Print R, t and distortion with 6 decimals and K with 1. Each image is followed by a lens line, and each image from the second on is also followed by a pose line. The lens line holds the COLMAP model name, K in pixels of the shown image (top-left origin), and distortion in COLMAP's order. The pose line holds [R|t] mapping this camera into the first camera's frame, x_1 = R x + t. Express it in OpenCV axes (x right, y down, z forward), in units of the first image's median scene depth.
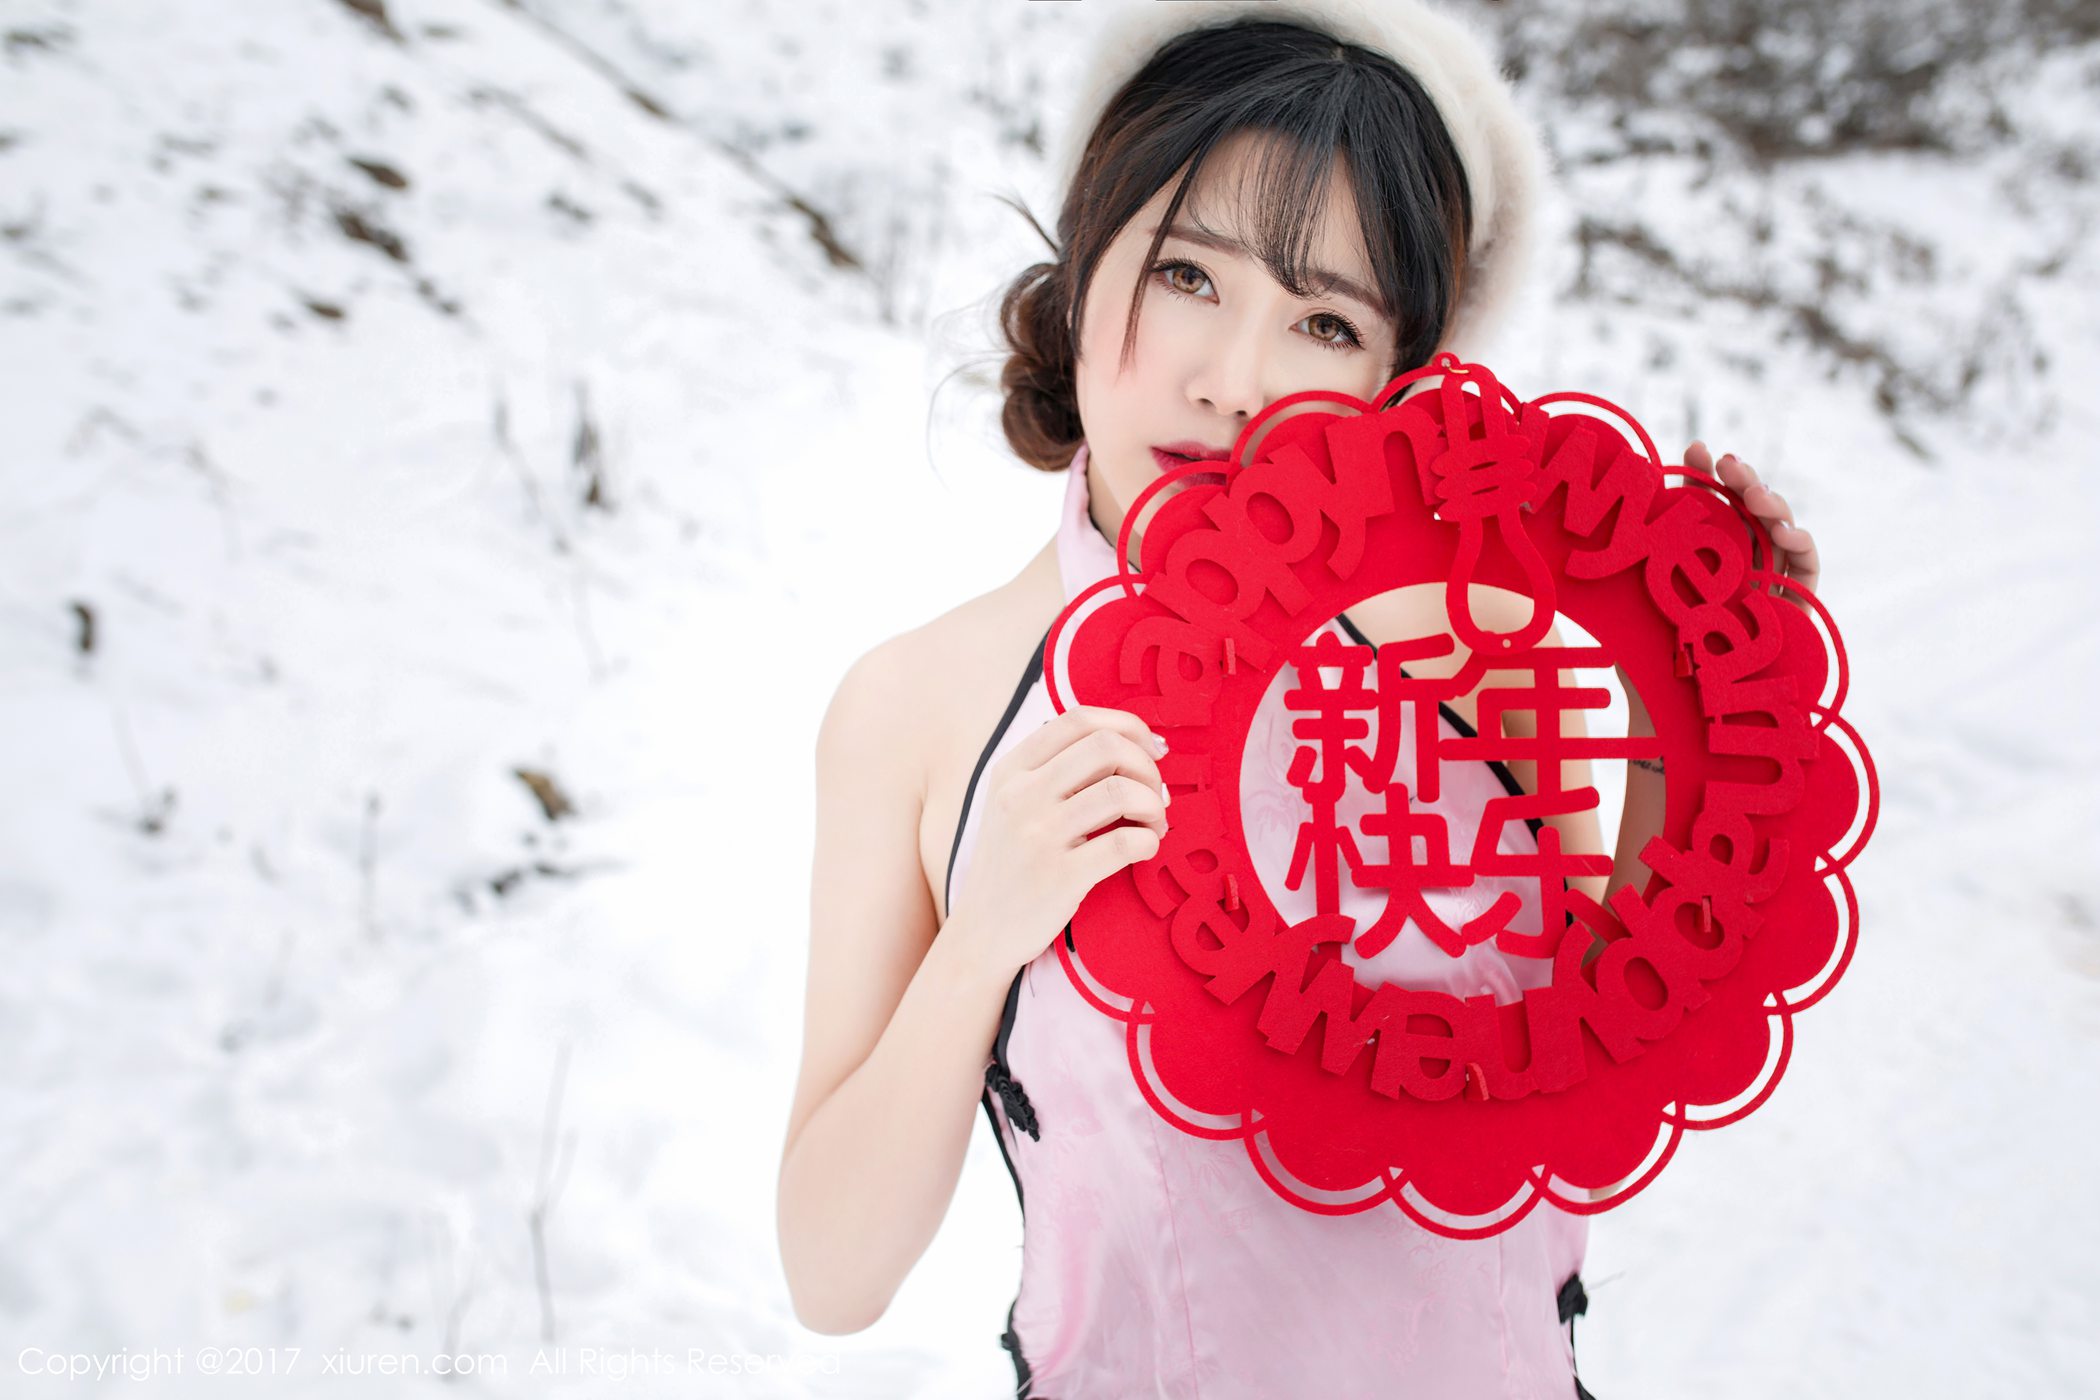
lens RADIAL K [[2135.2, 0, 1039.7], [0, 2135.2, 665.4], [0, 0, 1]] dist [-0.053313, 0.097576]
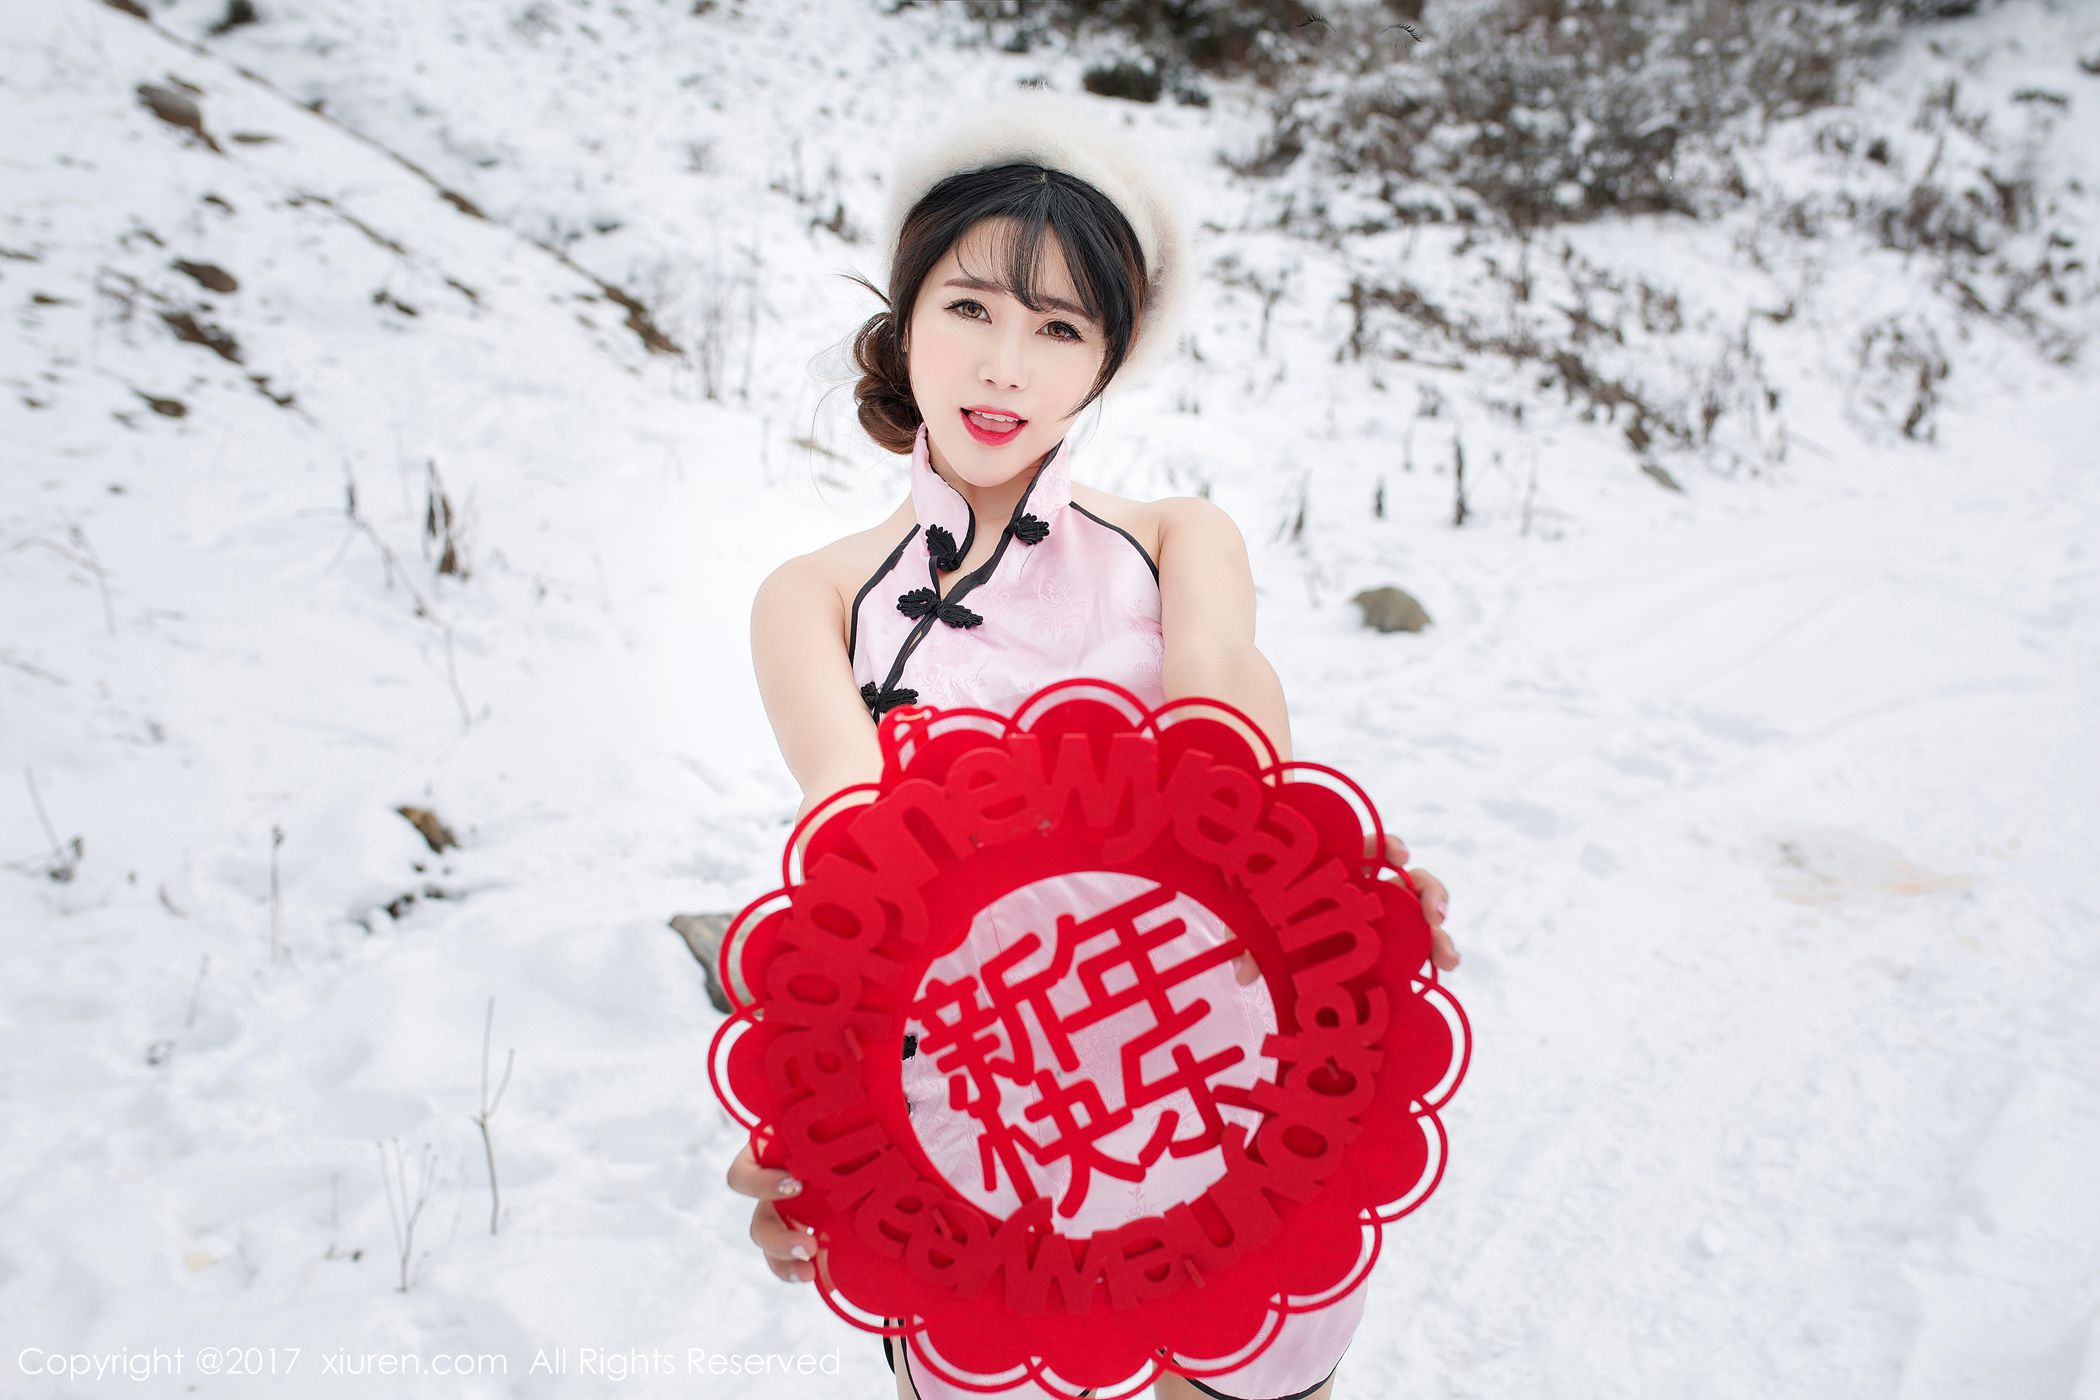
lens RADIAL K [[2111.5, 0, 1059.1], [0, 2111.5, 663.1], [0, 0, 1]] dist [-0.024738, 0.014406]
pose [[0.994320, -0.049292, 0.094328, -0.004077], [0.052840, 0.997972, -0.035489, 0.013592], [-0.092388, 0.040272, 0.994908, -0.045159]]
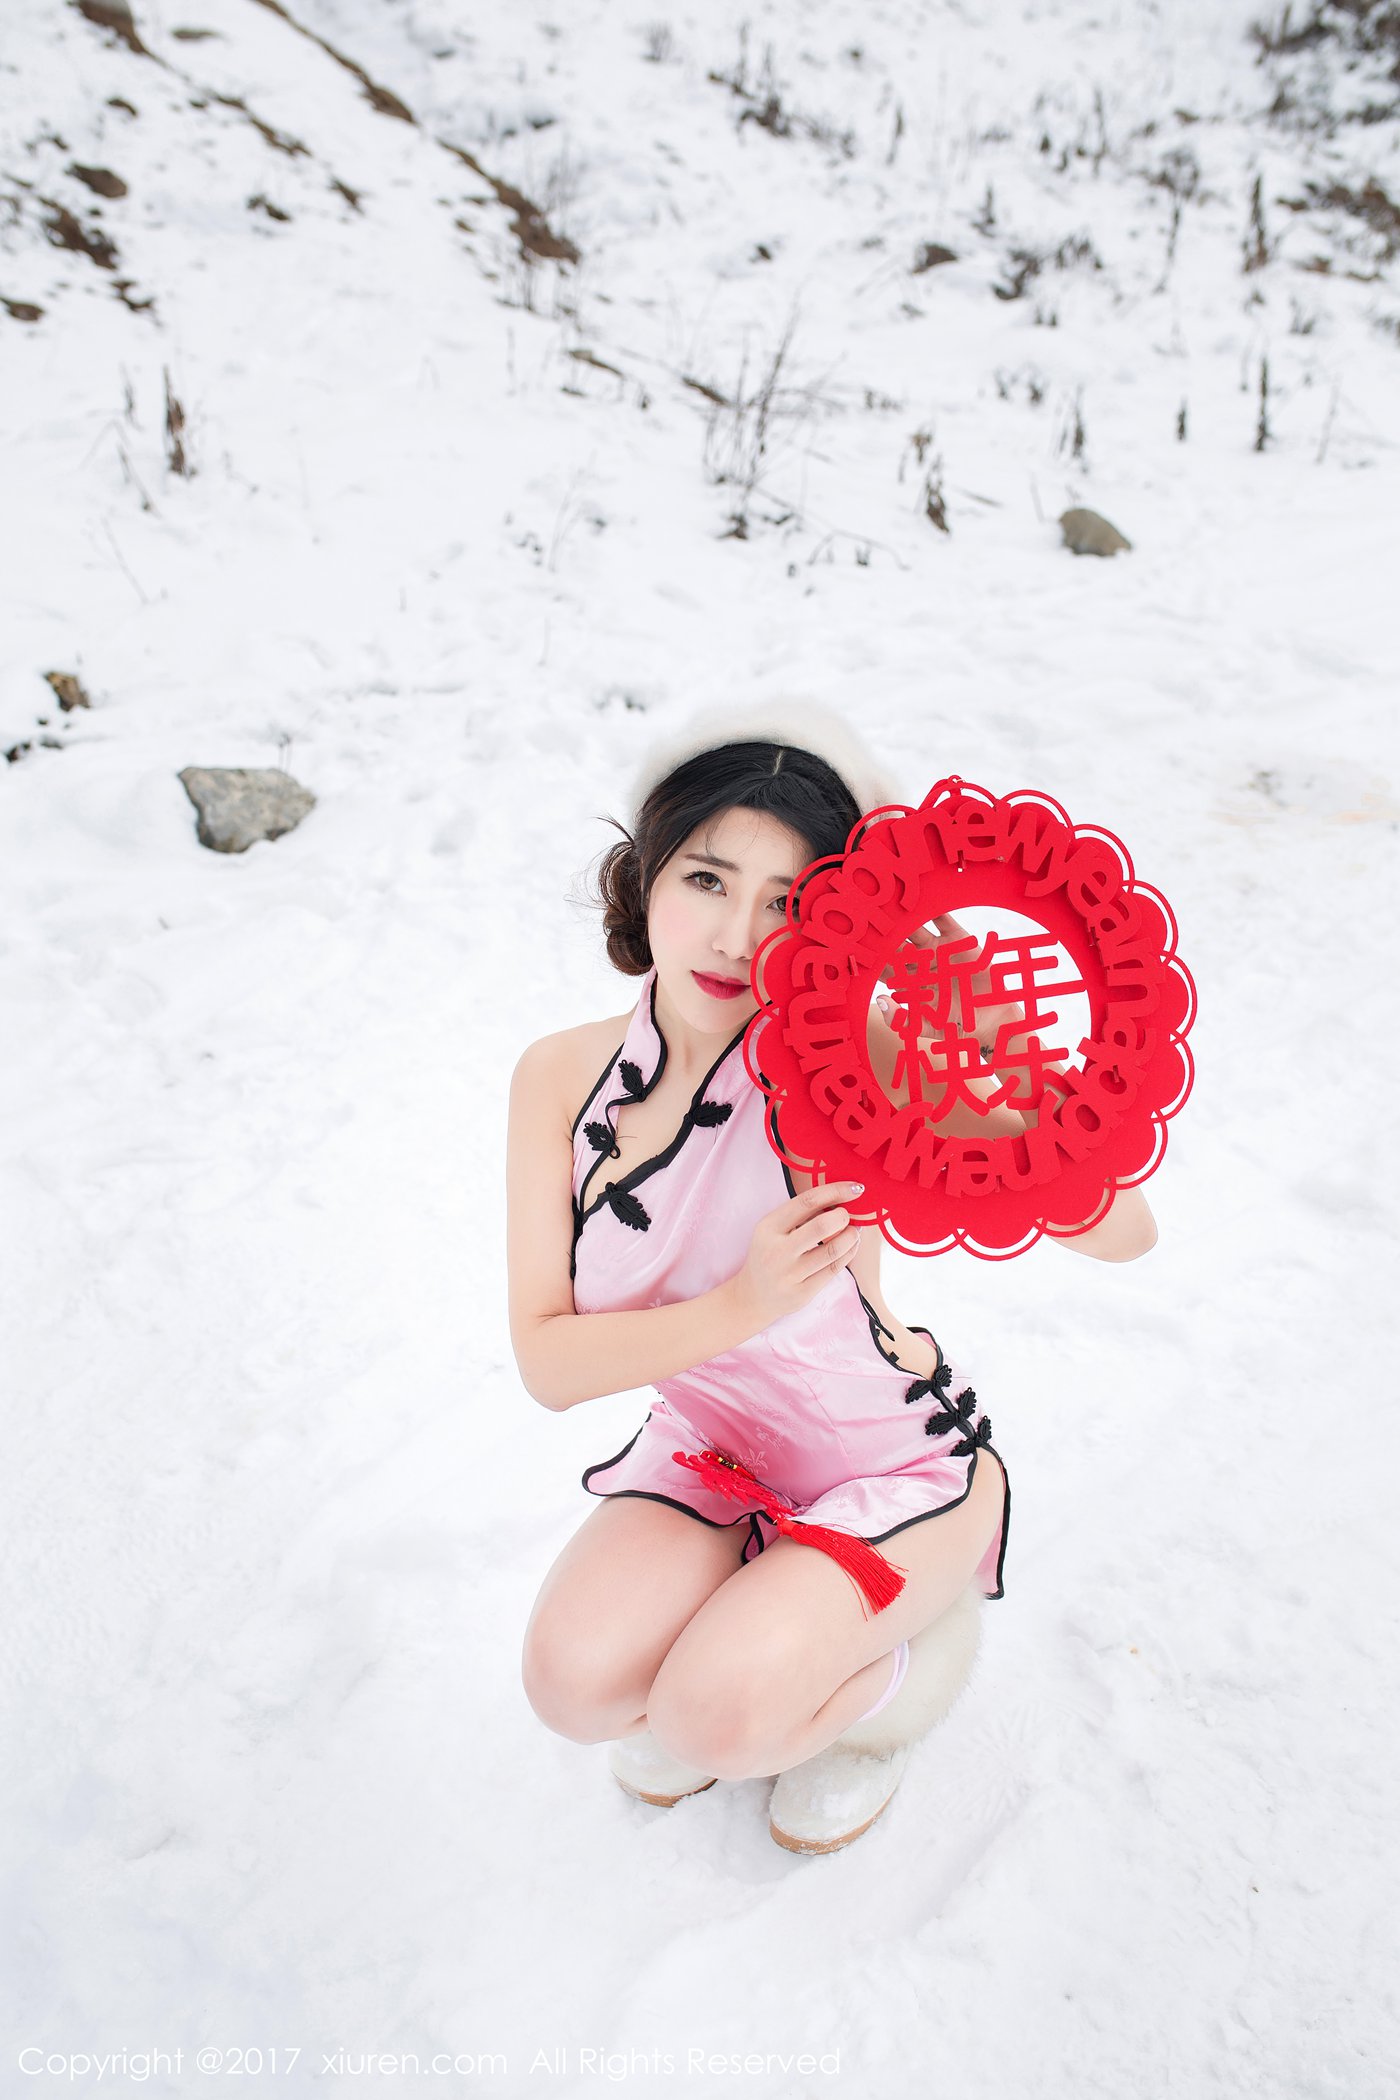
lens RADIAL K [[2135.2, 0, 700.0], [0, 2135.2, 1050.0], [0, 0, 1]] dist [-0.053313, 0.097576]
pose [[0.991822, 0.014829, -0.126761, 0.138243], [0.007404, 0.984868, 0.173150, 0.023799], [0.127411, -0.172672, 0.976704, -0.109928]]
